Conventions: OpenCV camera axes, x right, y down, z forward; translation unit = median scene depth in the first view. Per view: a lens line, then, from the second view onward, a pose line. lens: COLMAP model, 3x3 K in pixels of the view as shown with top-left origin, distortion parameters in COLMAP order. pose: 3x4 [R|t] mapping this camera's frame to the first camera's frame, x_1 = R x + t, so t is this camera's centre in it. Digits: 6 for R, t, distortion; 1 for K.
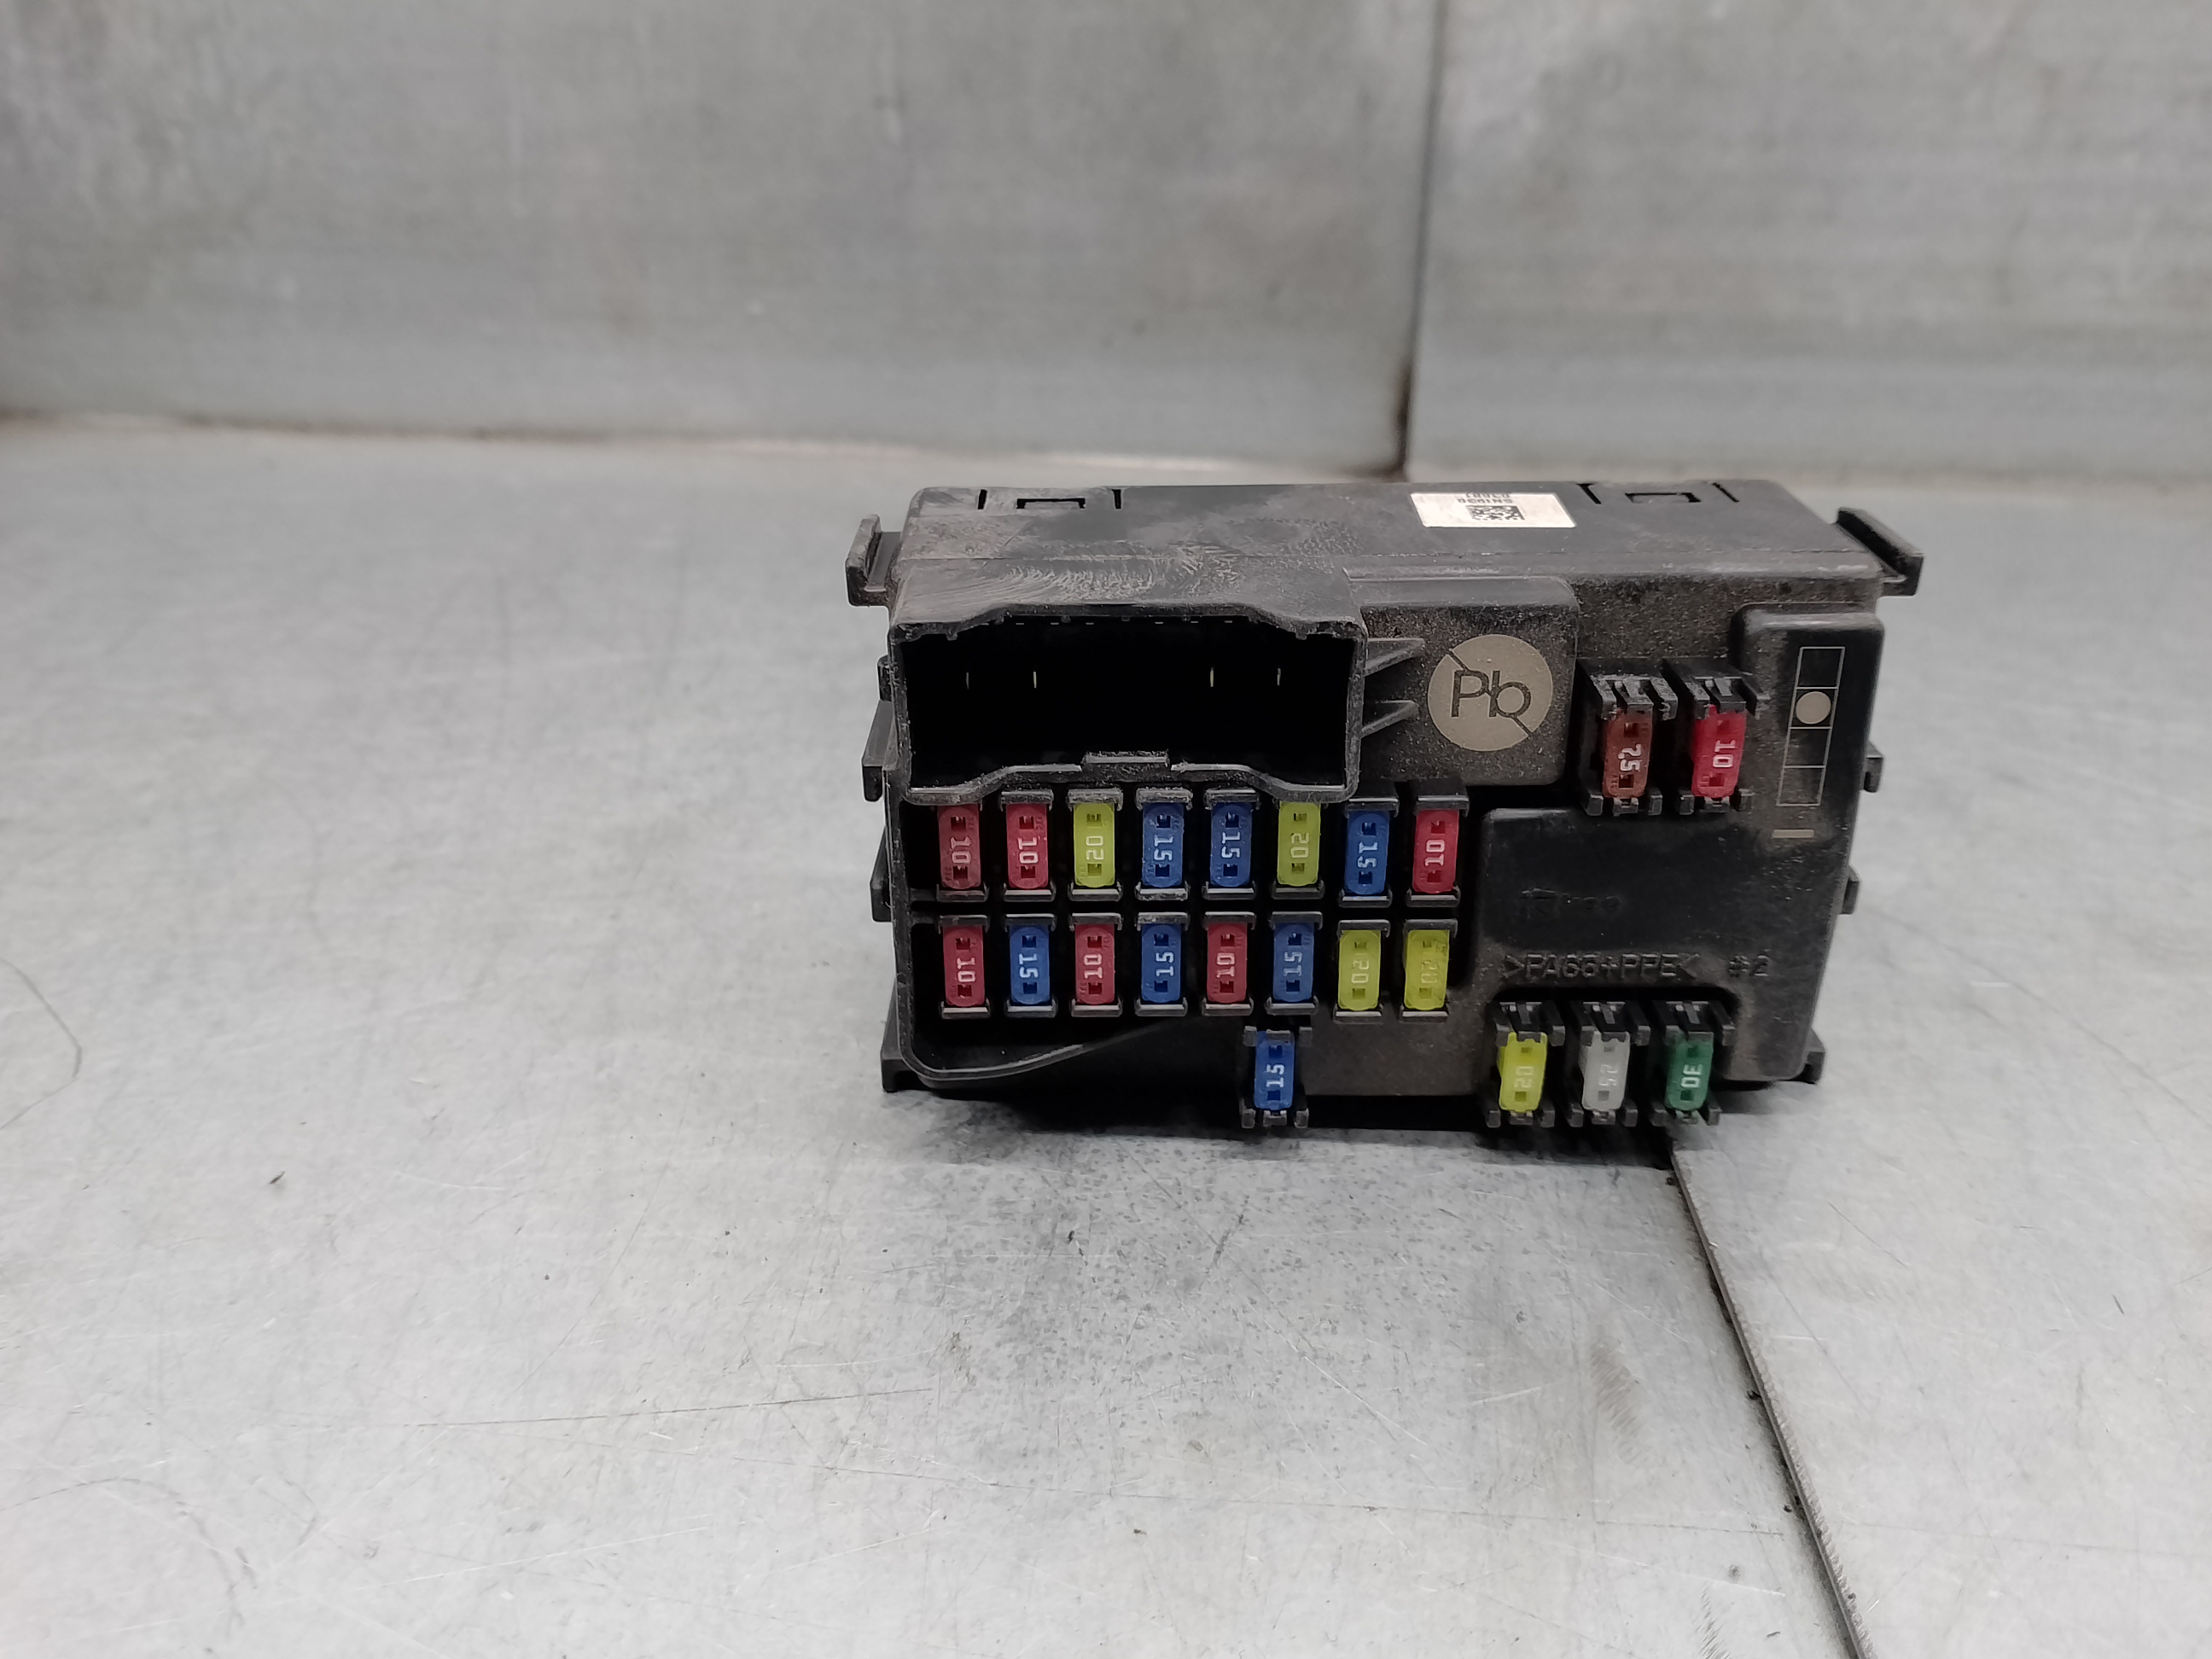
lens RADIAL K [[1829.2, 0, 1106.0], [0, 1829.2, 829.5], [0, 0, 1]] dist [0.039429, -0.147420]
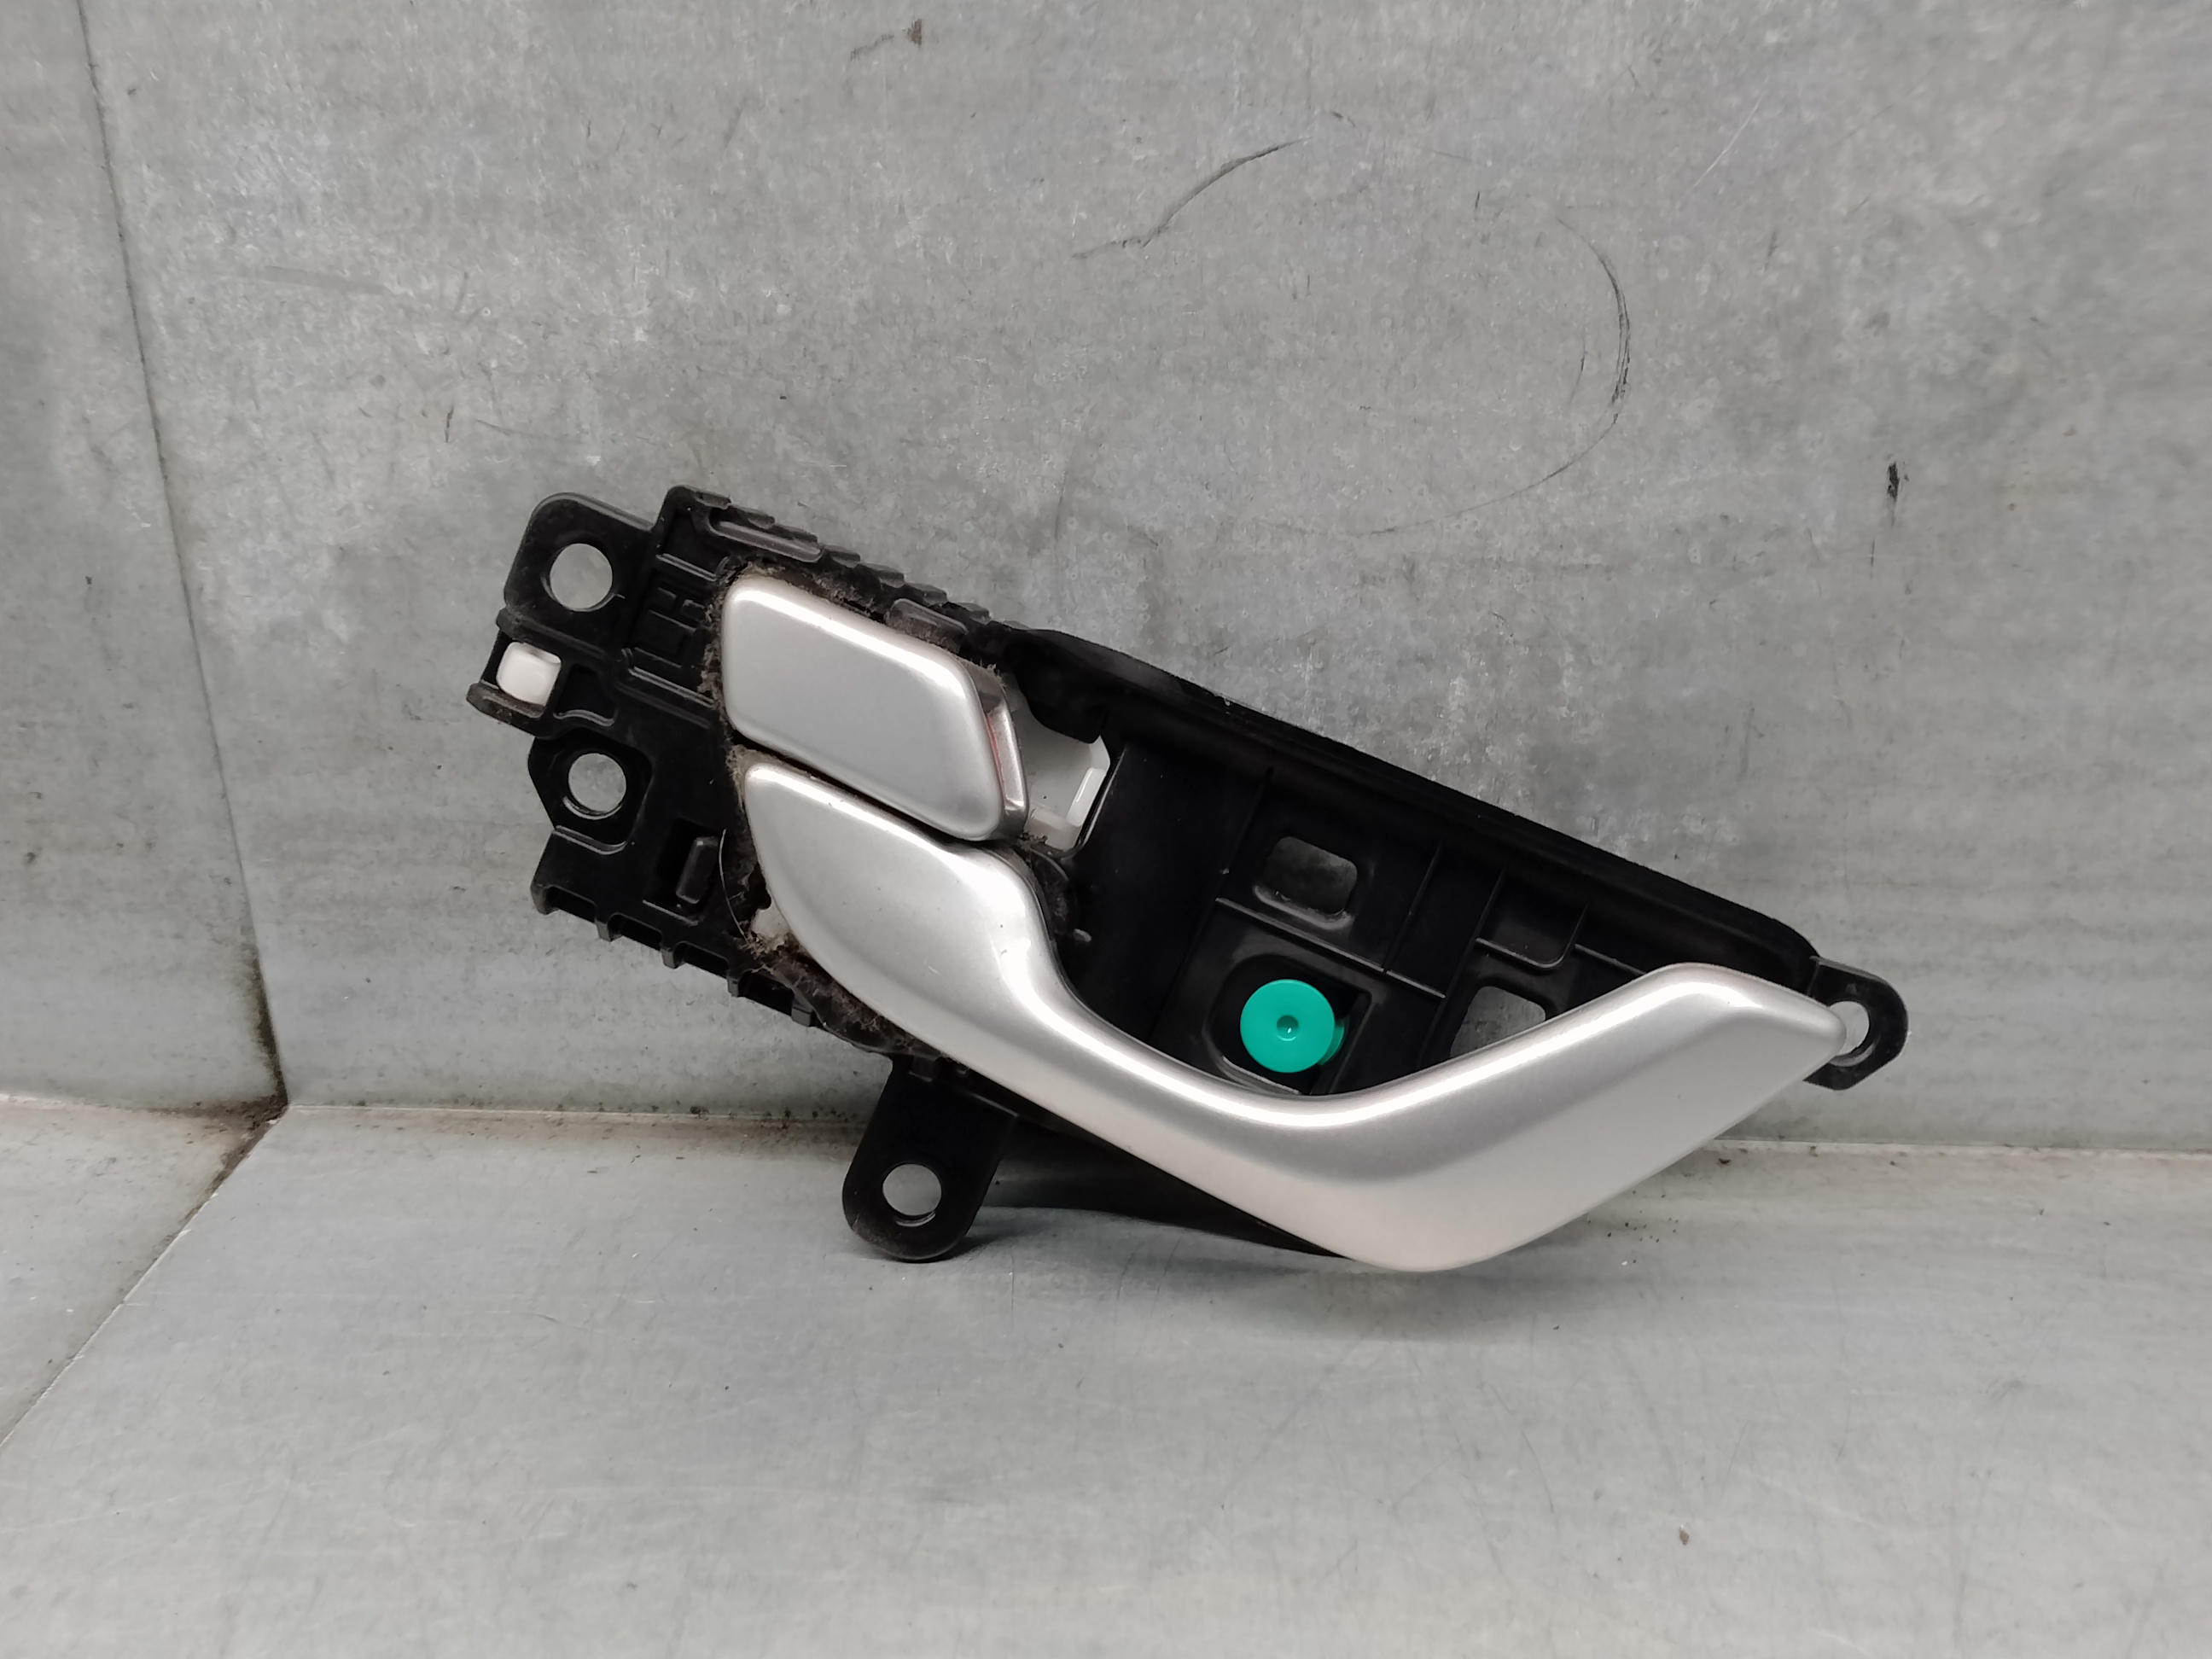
lens RADIAL K [[1830.8, 0, 1133.9], [0, 1830.8, 831.8], [0, 0, 1]] dist [0.062758, -0.172305]
pose [[0.999945, -0.008914, 0.005593, 0.785607], [0.009205, 0.998484, -0.054273, -0.438422], [-0.005101, 0.054322, 0.998510, 0.591825]]
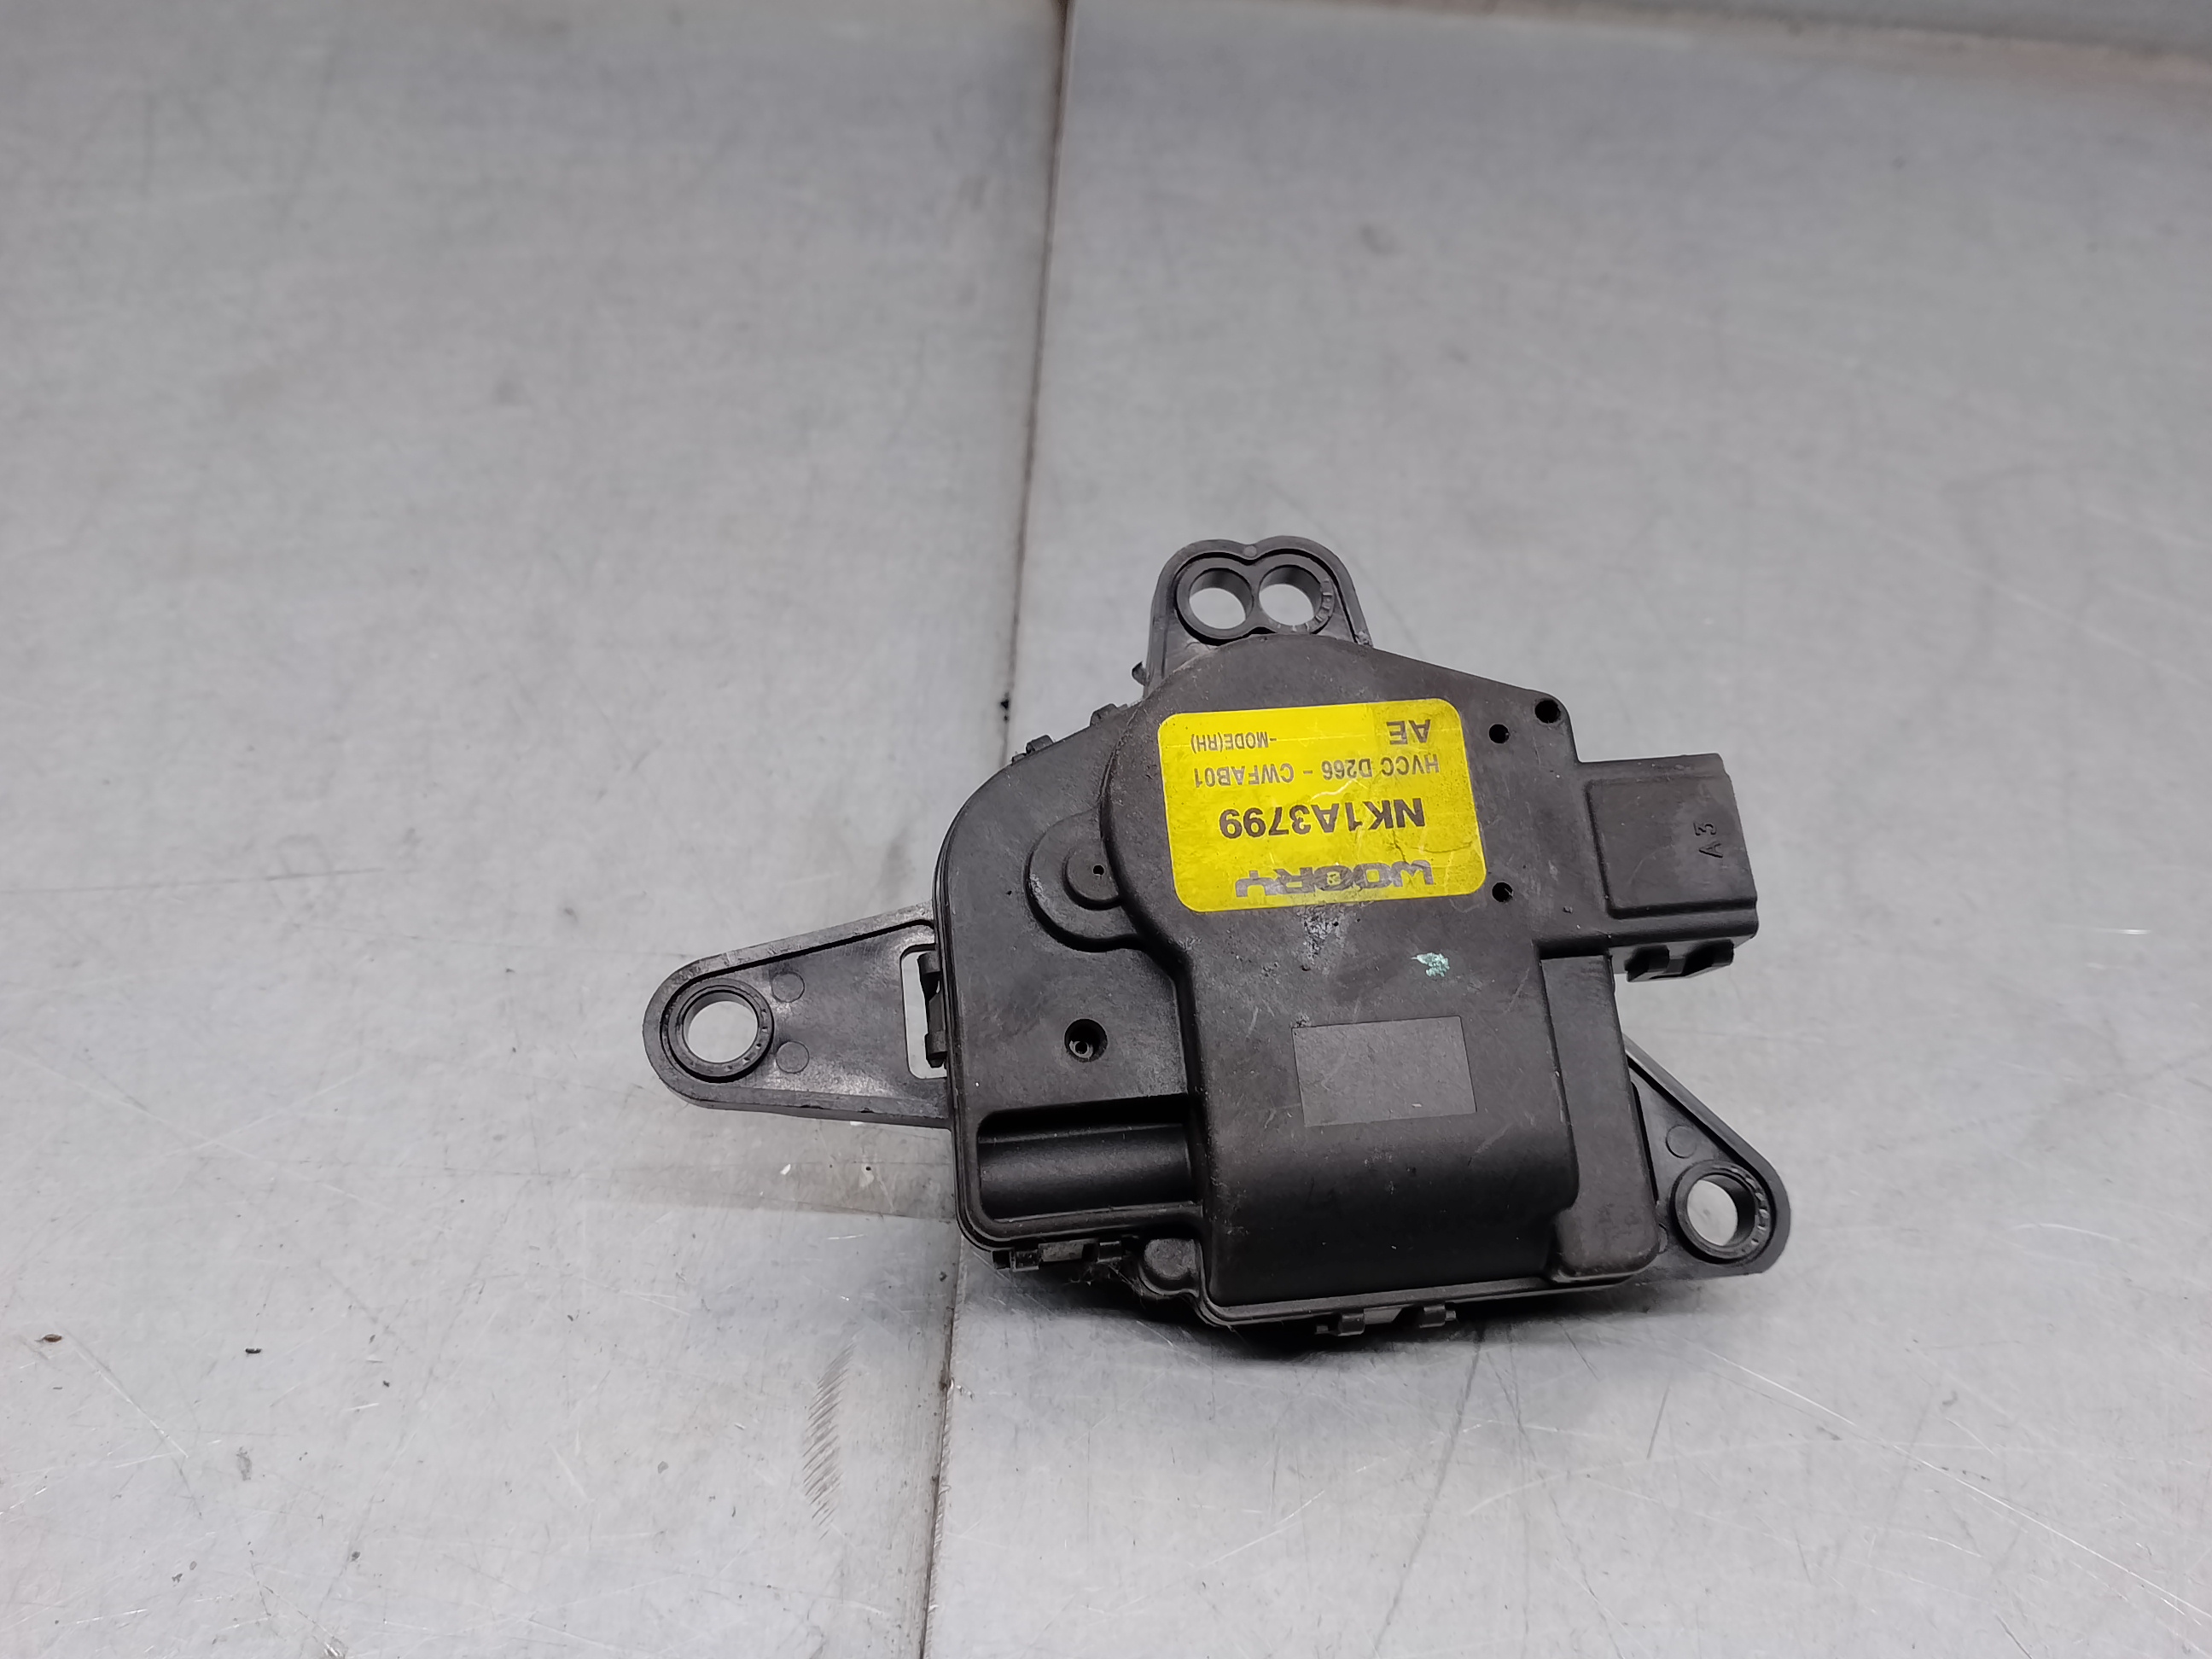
lens RADIAL K [[1835.8, 0, 1125.9], [0, 1835.8, 819.0], [0, 0, 1]] dist [0.055143, -0.167615]
pose [[0.998230, 0.014500, 0.057679, 0.238717], [-0.031405, 0.952102, 0.304165, -0.105651], [-0.050506, -0.305438, 0.950872, -0.206281]]
